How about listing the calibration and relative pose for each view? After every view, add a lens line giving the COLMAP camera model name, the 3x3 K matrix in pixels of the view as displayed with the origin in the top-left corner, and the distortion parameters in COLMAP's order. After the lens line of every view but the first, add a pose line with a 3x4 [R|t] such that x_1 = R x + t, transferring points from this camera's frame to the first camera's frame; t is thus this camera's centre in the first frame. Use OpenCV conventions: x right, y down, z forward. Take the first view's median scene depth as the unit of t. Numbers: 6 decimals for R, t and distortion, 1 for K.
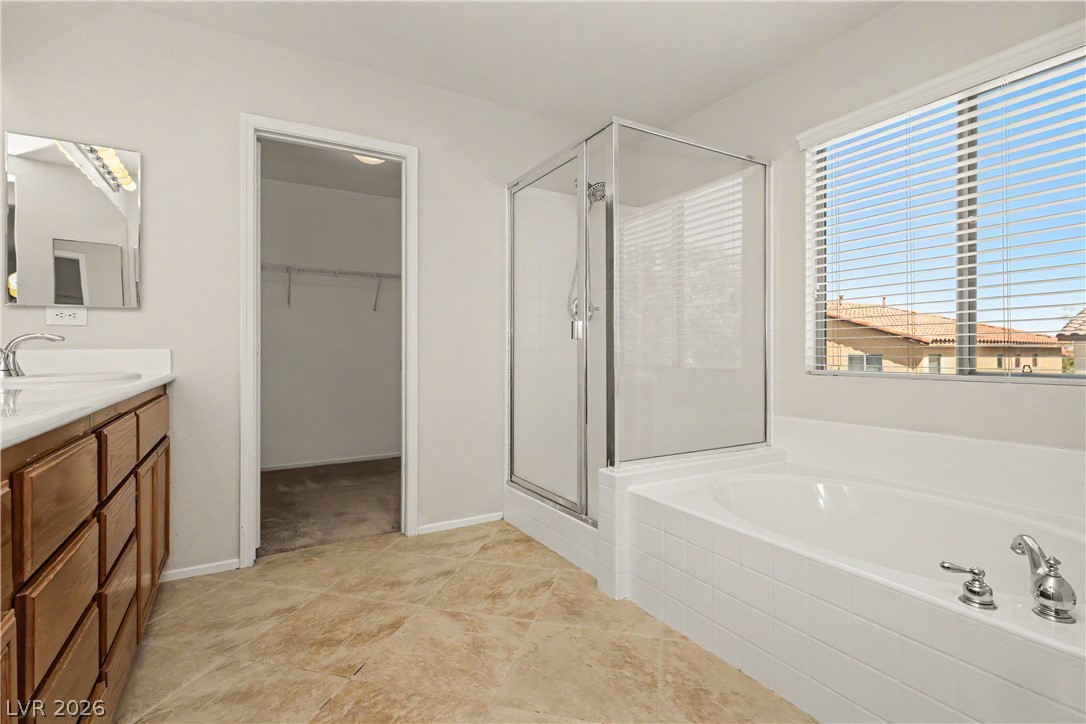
lens RADIAL K [[517.4, 0, 543.2], [0, 517.4, 348.4], [0, 0, 1]] dist [0.006128, -0.000006]
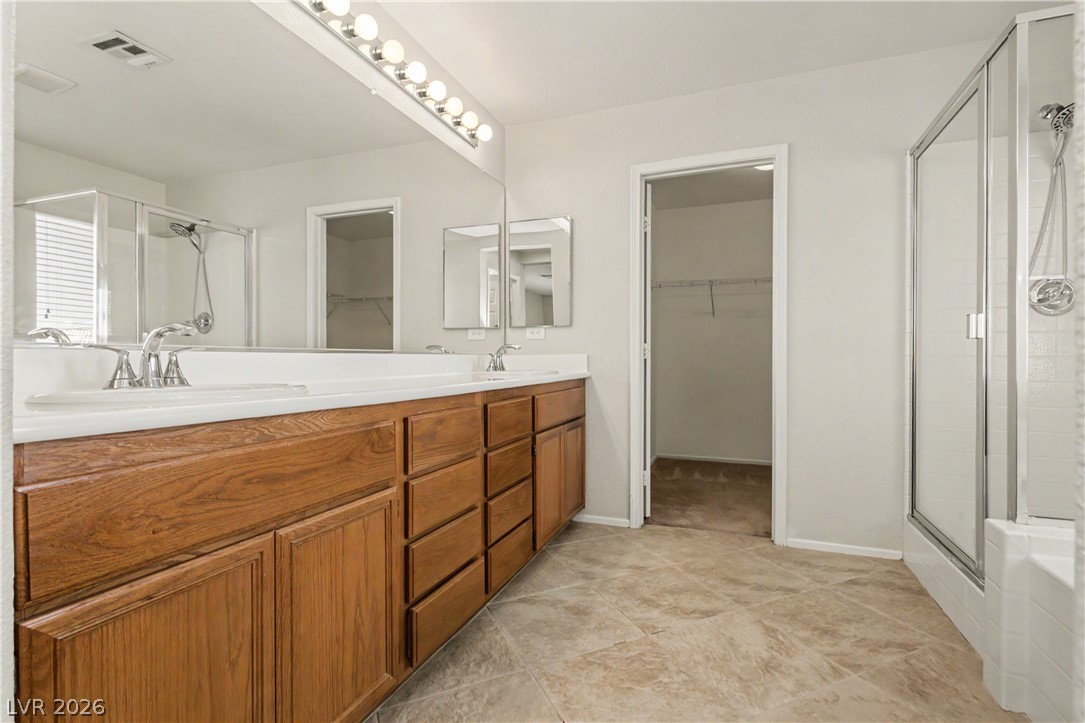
lens RADIAL K [[506.9, 0, 550.9], [0, 506.9, 359.4], [0, 0, 1]] dist [0.013344, -0.003198]
pose [[0.630511, 0.005433, -0.776161, 0.268724], [0.002791, 0.999953, 0.009266, 0.002509], [0.776175, -0.008009, 0.630466, 0.080930]]
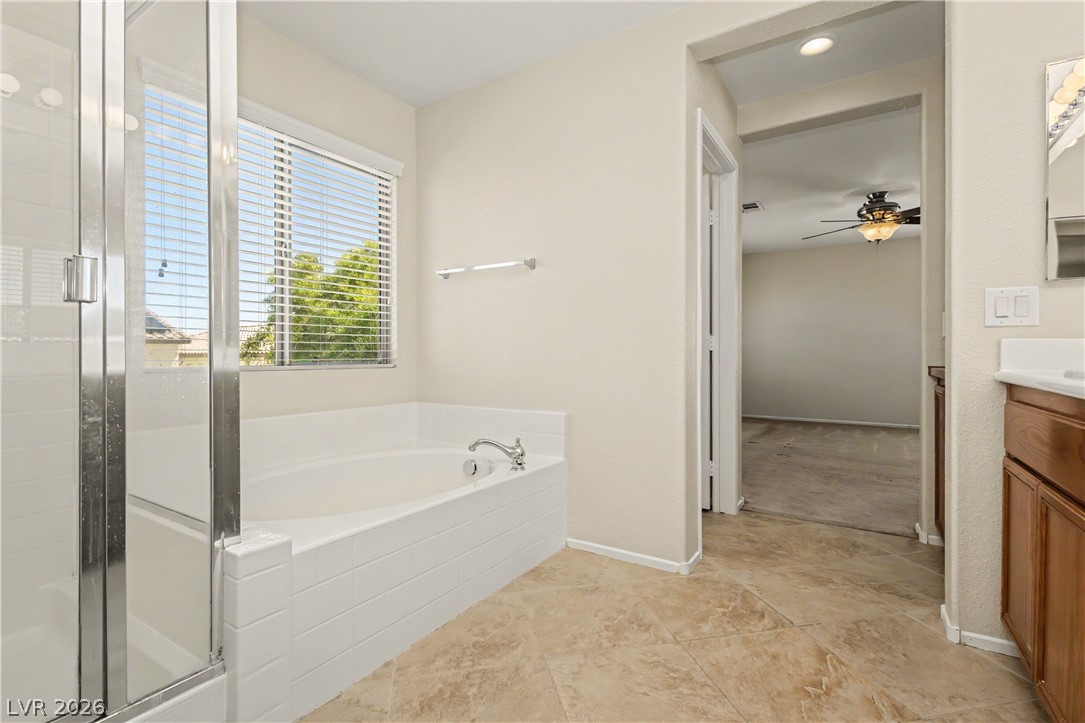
lens RADIAL K [[506.9, 0, 541.4], [0, 506.9, 344.0], [0, 0, 1]] dist [0.013344, -0.003198]
pose [[-0.467148, 0.016713, 0.884021, -0.501615], [-0.014029, 0.999555, -0.026310, 0.026982], [-0.884068, -0.024692, -0.466706, 0.953827]]
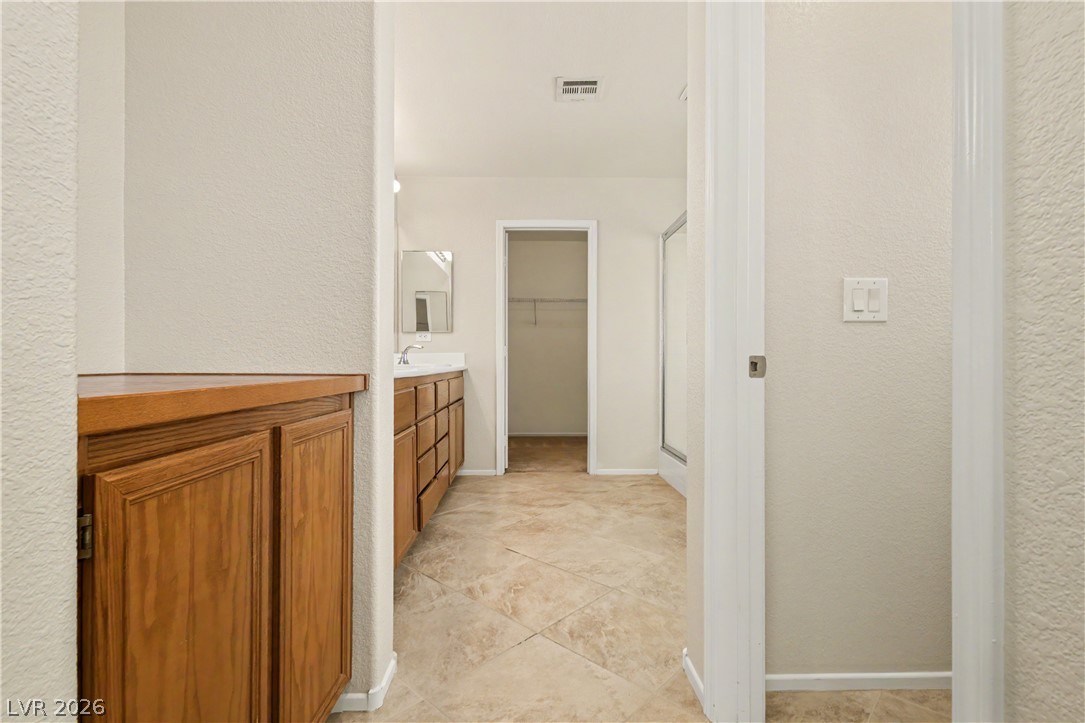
lens RADIAL K [[506.9, 0, 533.4], [0, 506.9, 364.2], [0, 0, 1]] dist [0.013344, -0.003198]
pose [[0.869086, 0.005586, -0.494630, 0.417447], [0.000305, 0.999930, 0.011828, 0.020750], [0.494661, -0.010431, 0.869023, -0.484798]]
